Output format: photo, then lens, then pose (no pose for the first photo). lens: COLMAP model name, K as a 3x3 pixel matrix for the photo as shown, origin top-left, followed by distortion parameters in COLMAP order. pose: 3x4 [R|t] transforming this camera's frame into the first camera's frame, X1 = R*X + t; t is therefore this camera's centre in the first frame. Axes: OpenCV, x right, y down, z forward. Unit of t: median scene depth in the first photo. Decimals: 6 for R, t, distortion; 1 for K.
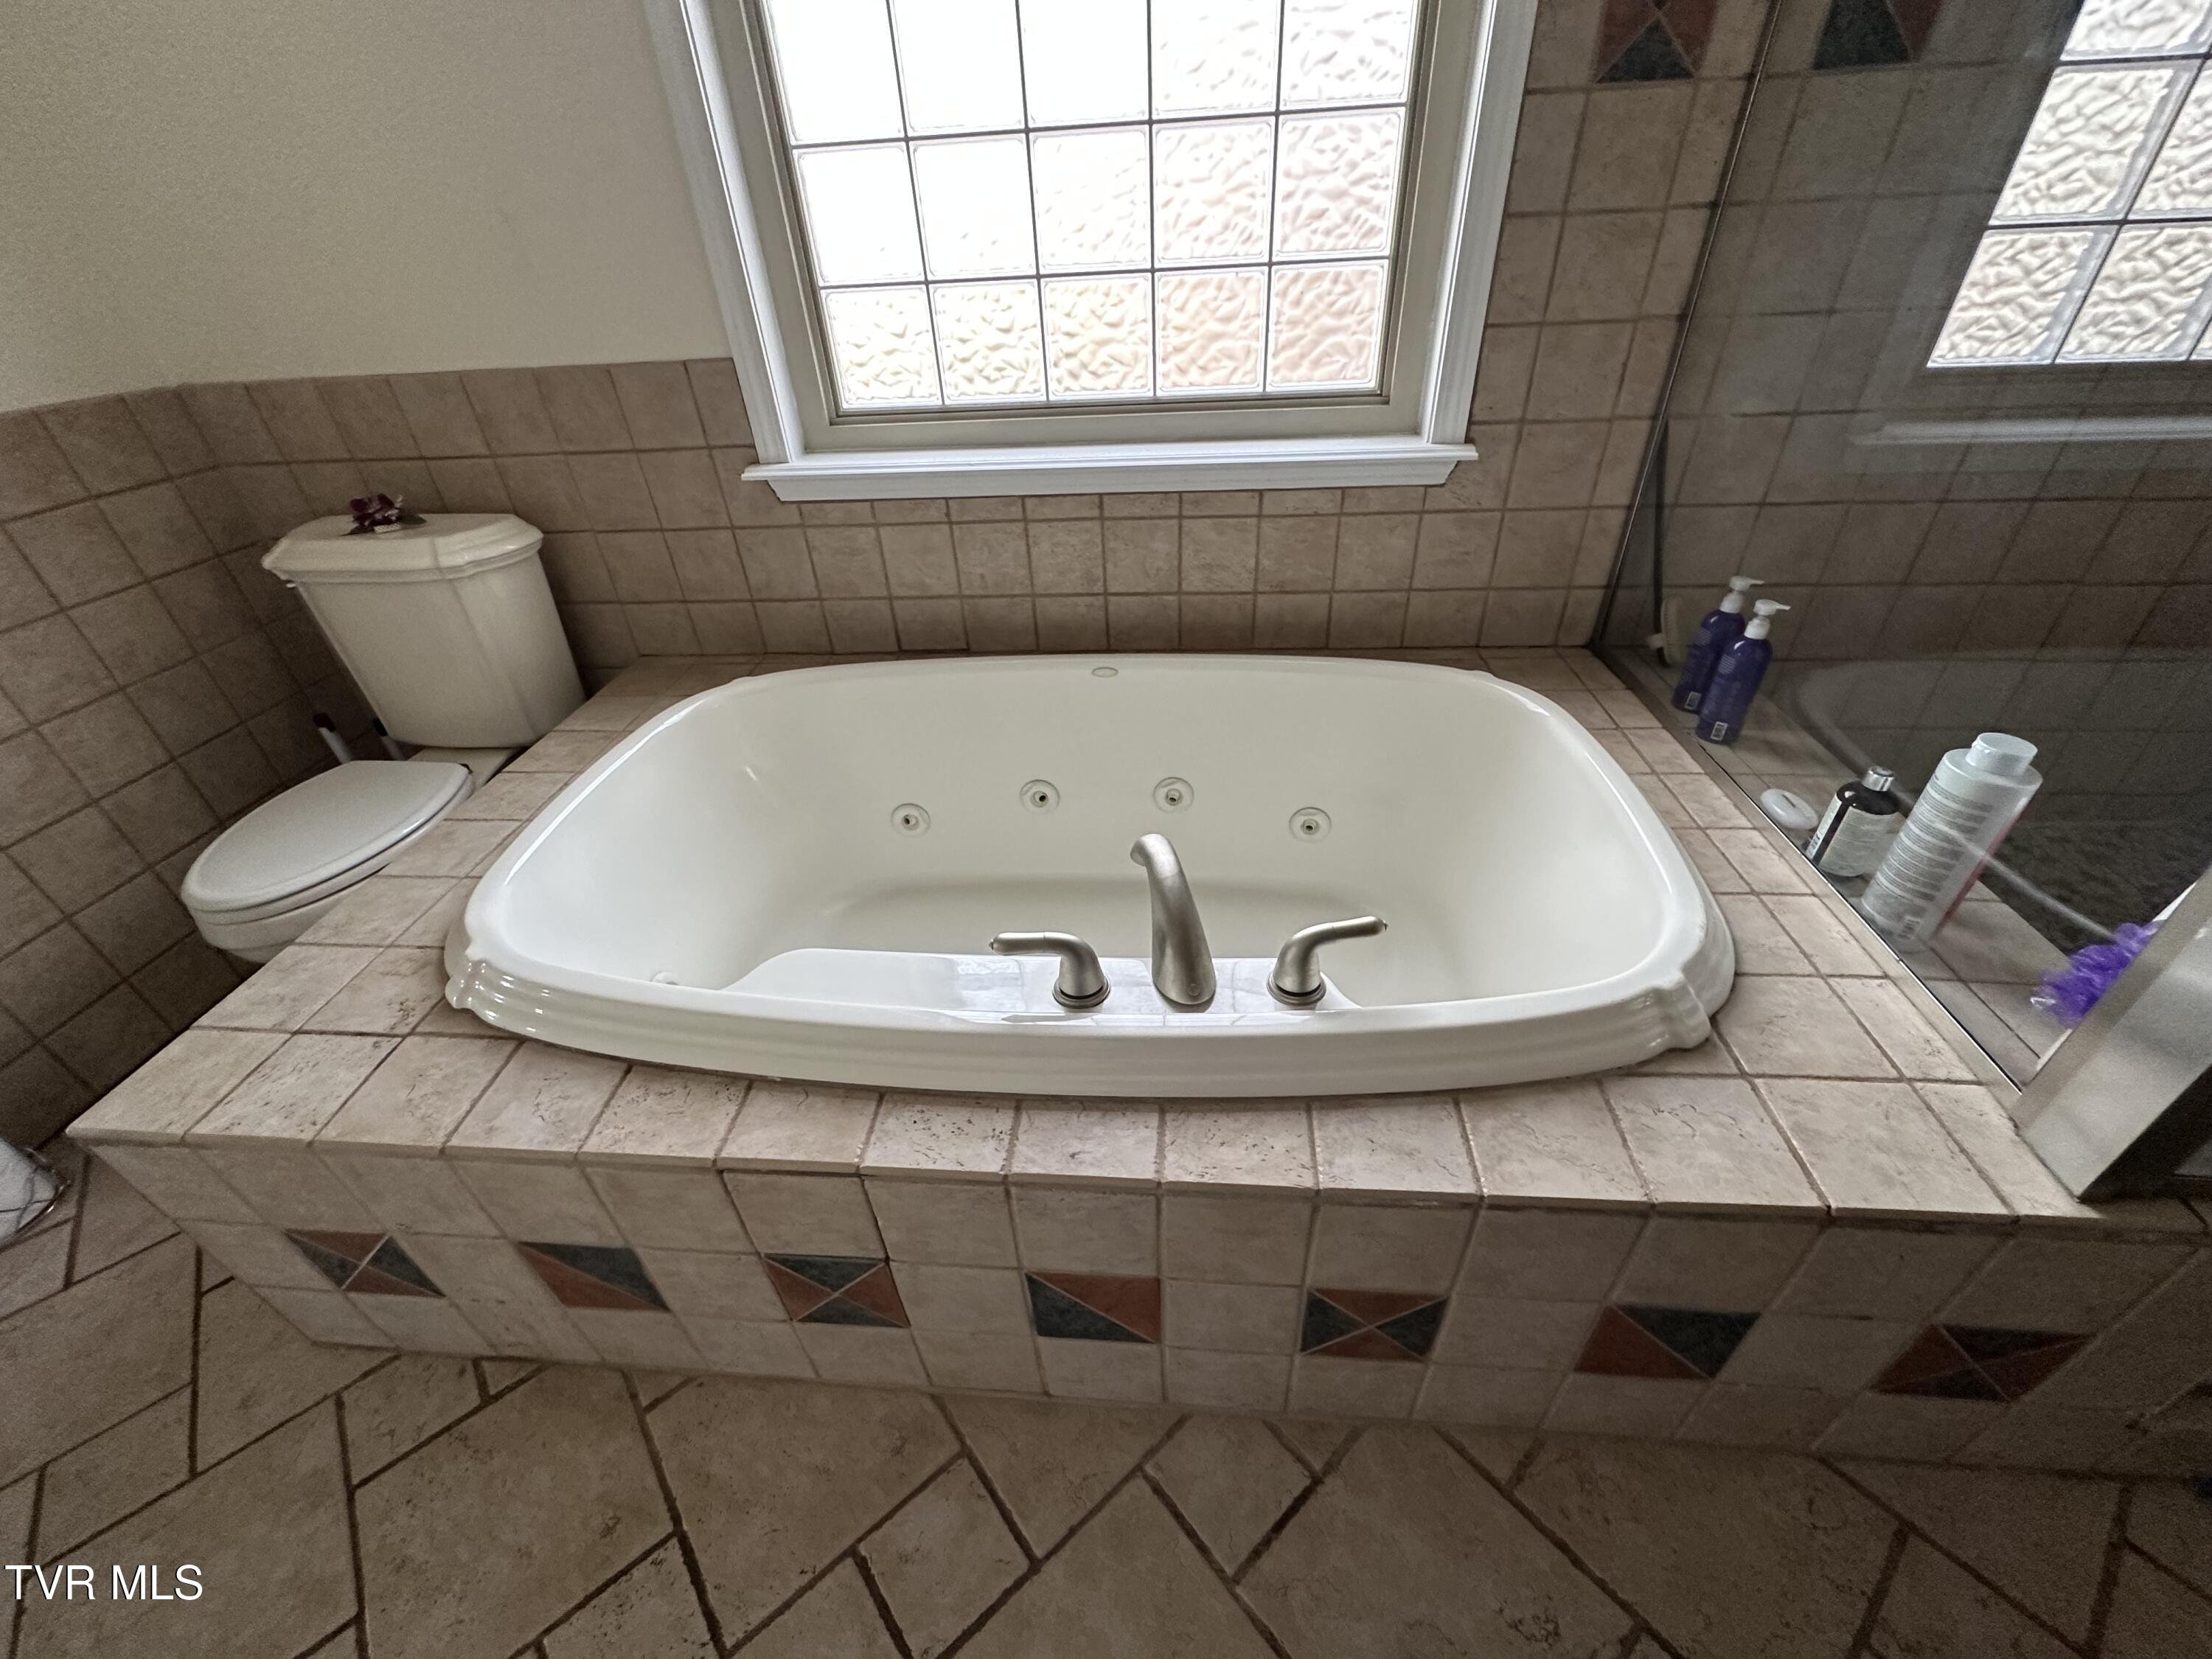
lens RADIAL K [[883.5, 0, 1106.3], [0, 883.5, 831.8], [0, 0, 1]] dist [-0.006044, 0.001237]
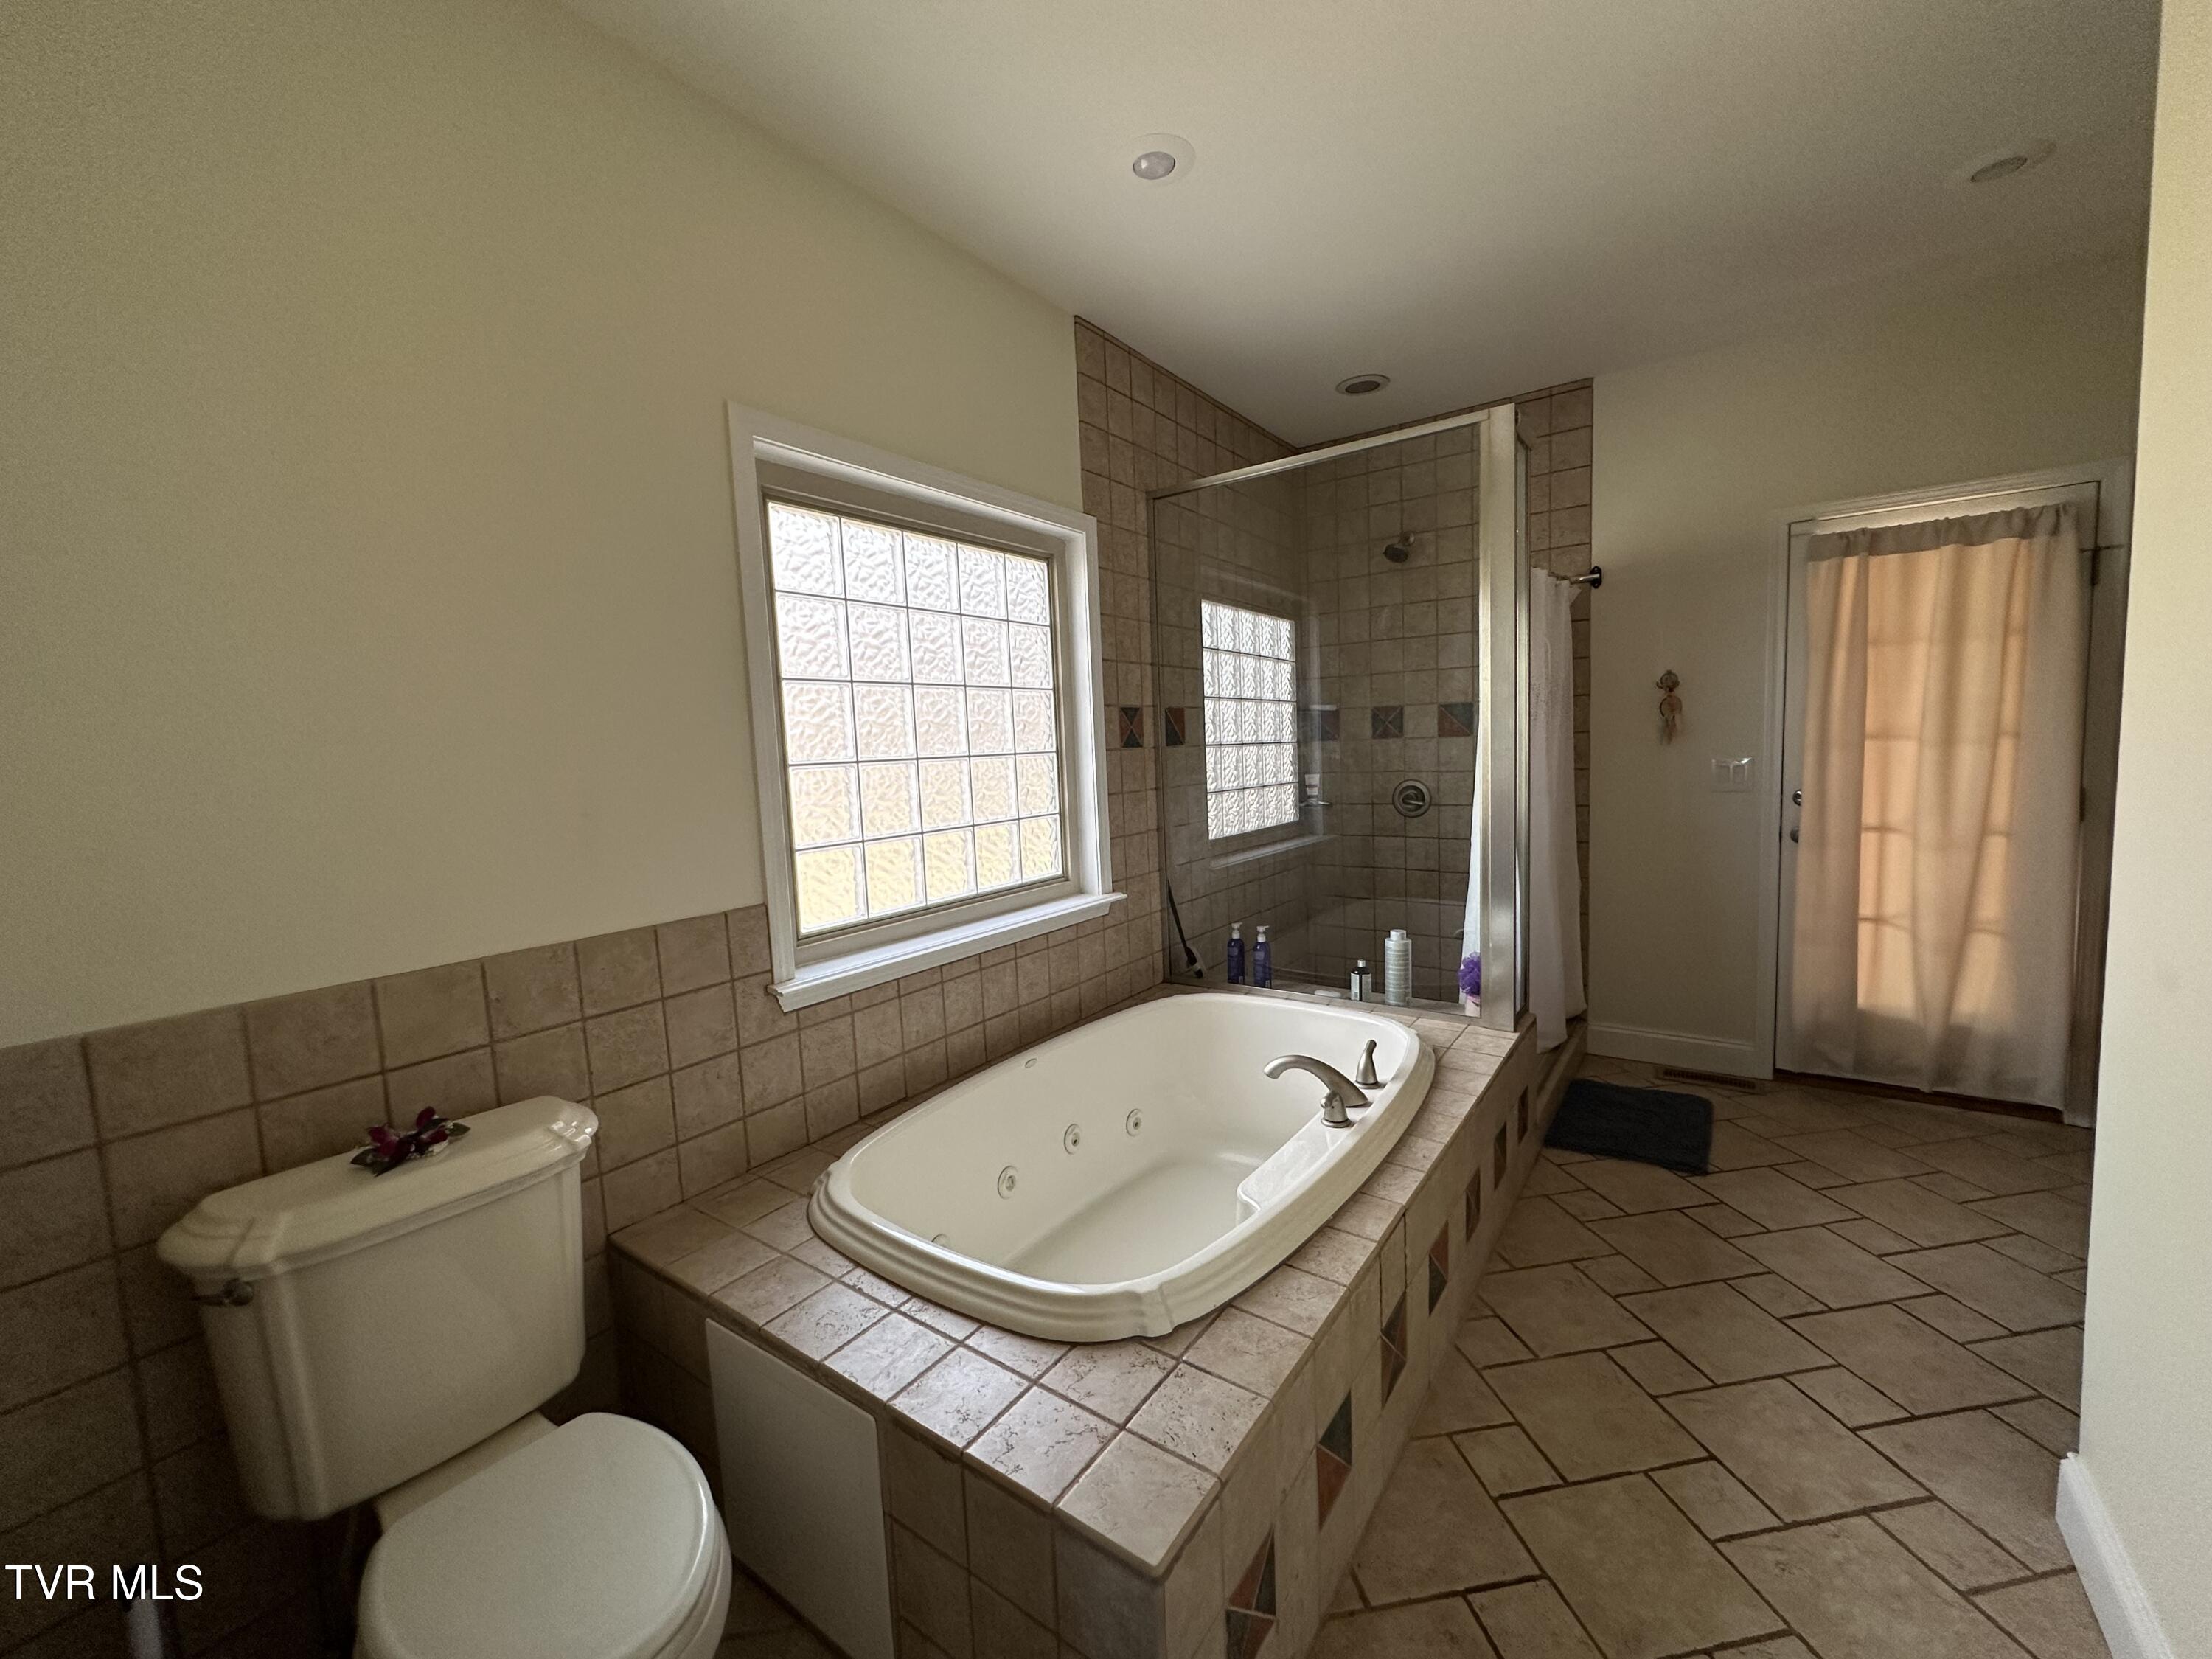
lens RADIAL K [[883.5, 0, 1102.9], [0, 883.5, 834.8], [0, 0, 1]] dist [-0.006044, 0.001237]
pose [[0.512617, -0.061446, 0.856416, -1.255357], [0.506142, 0.827334, -0.243597, -0.087624], [-0.693574, 0.558340, 0.455206, 0.072124]]
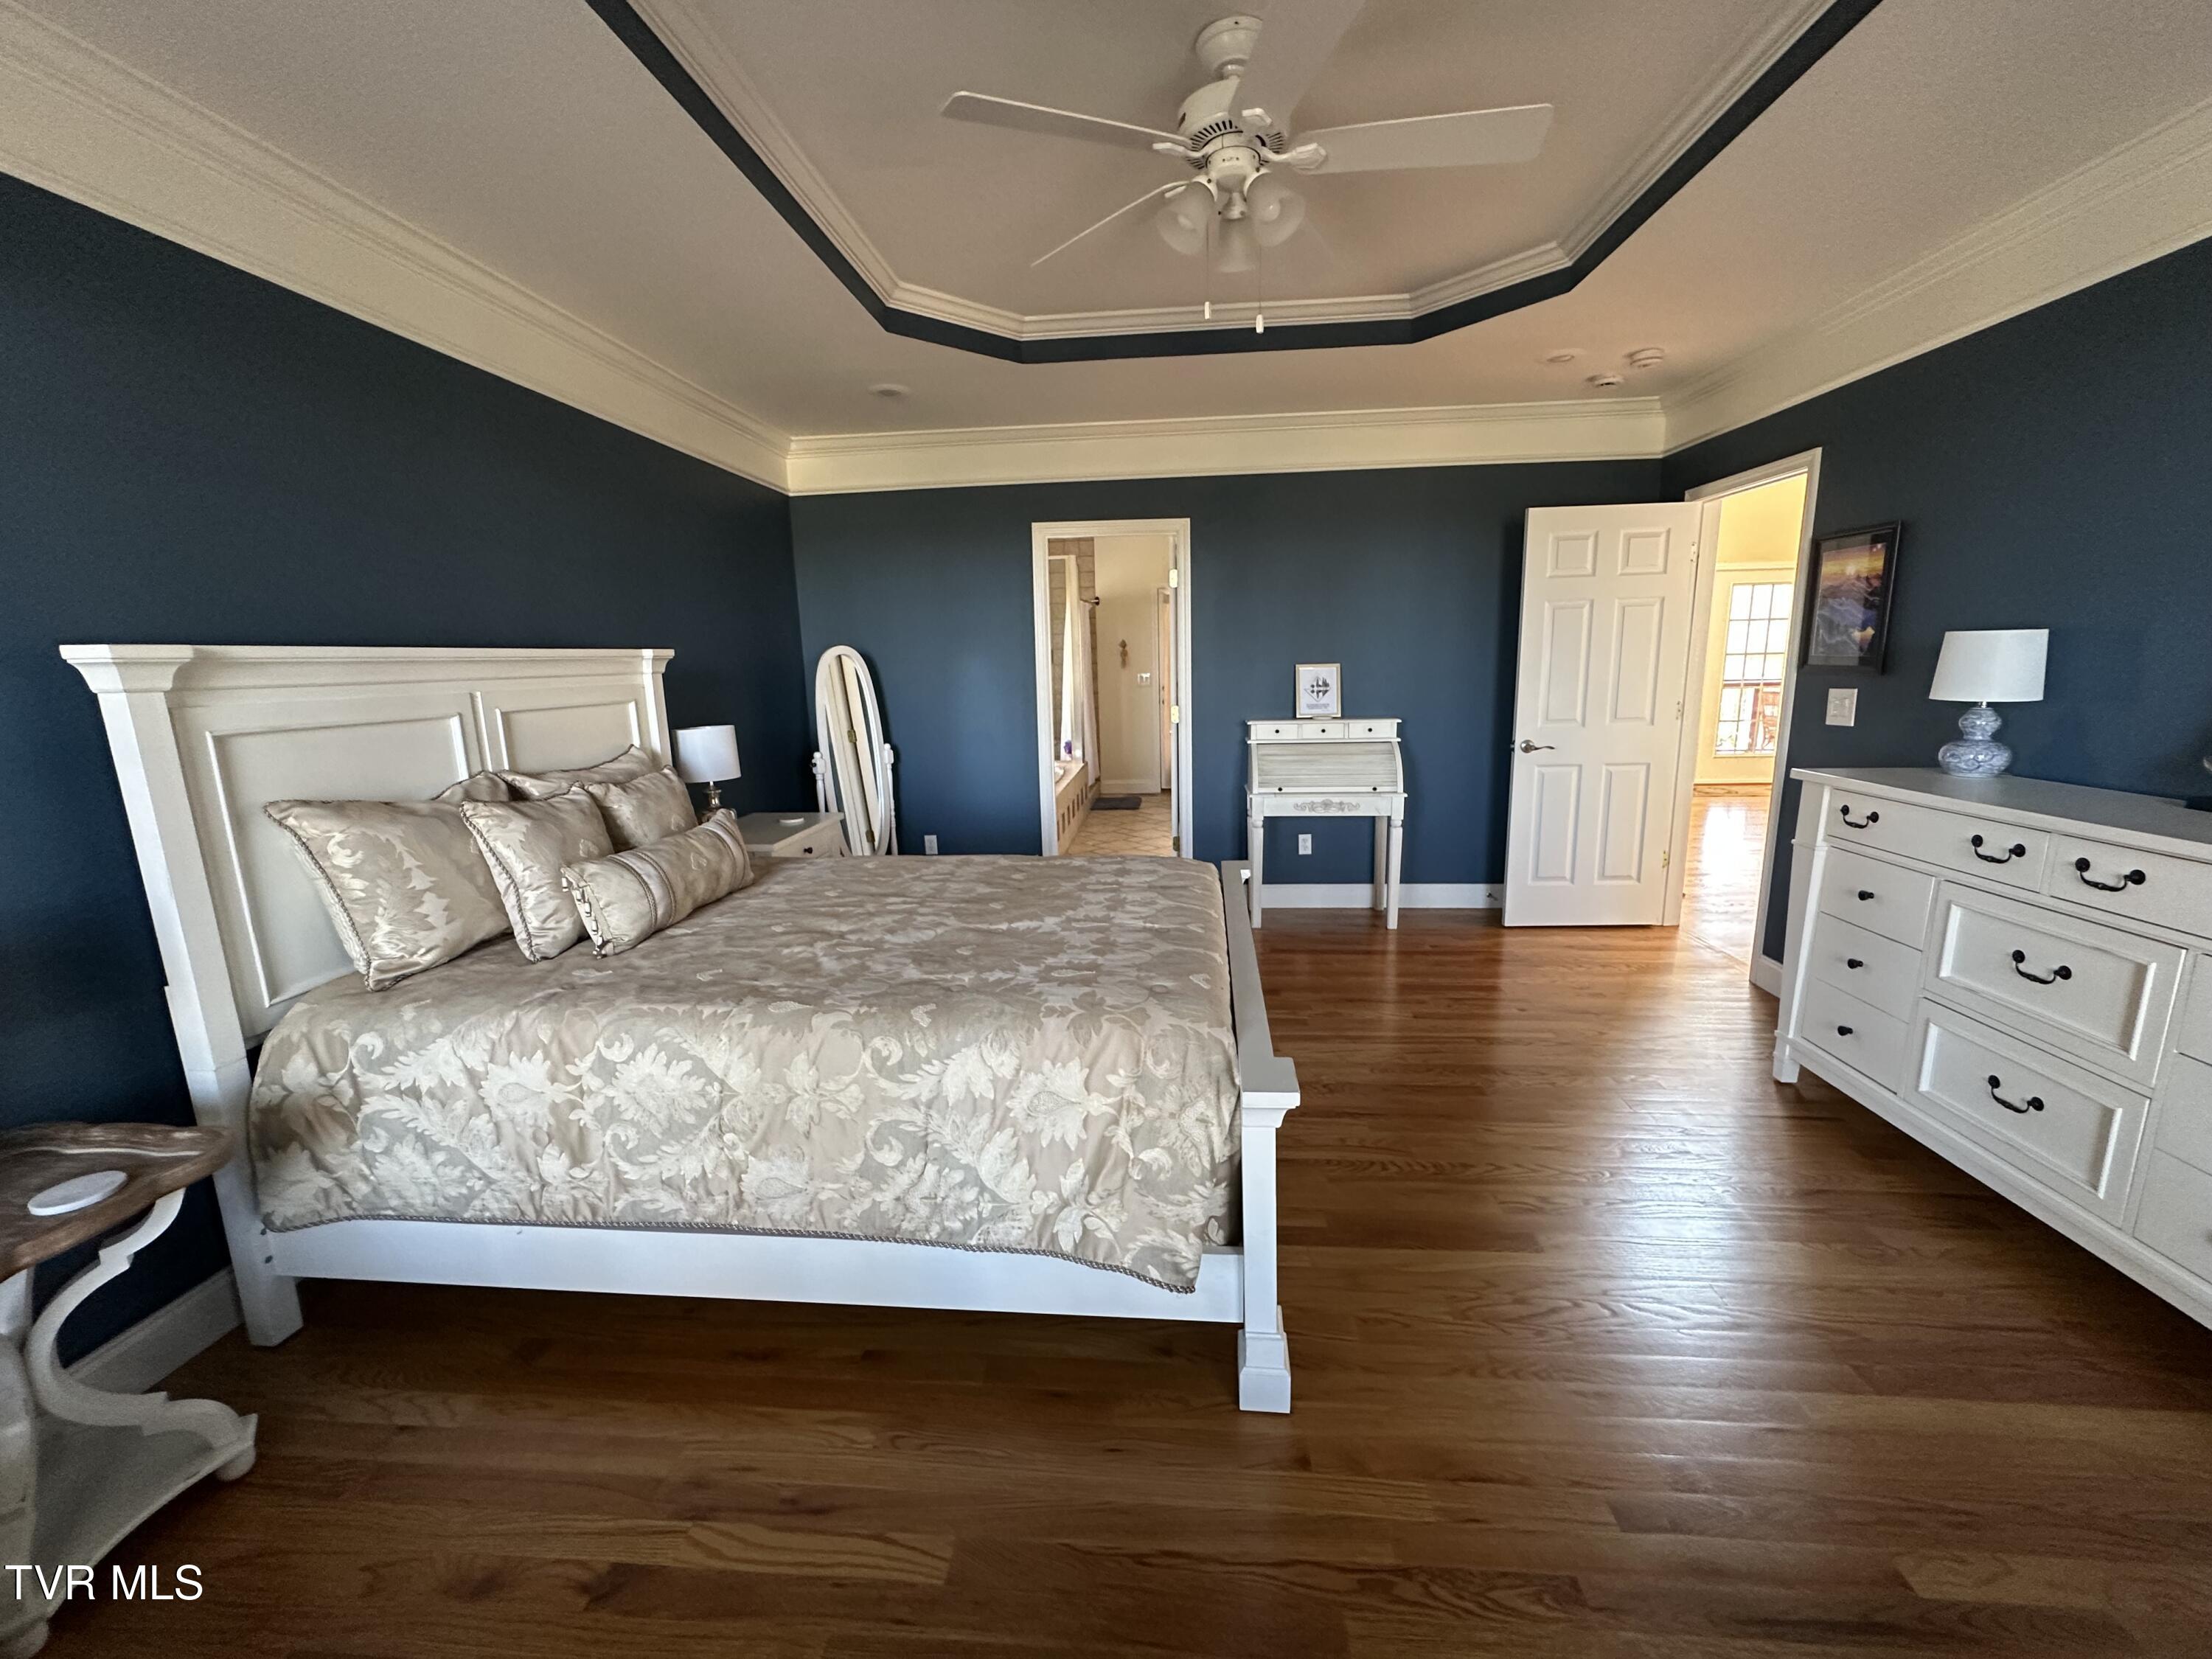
lens RADIAL K [[883.5, 0, 1105.1], [0, 883.5, 831.4], [0, 0, 1]] dist [-0.006044, 0.001237]
pose [[0.002144, -0.149098, 0.988820, -3.570615], [0.593164, 0.796271, 0.118778, -0.030433], [-0.805079, 0.586278, 0.090147, 0.144252]]
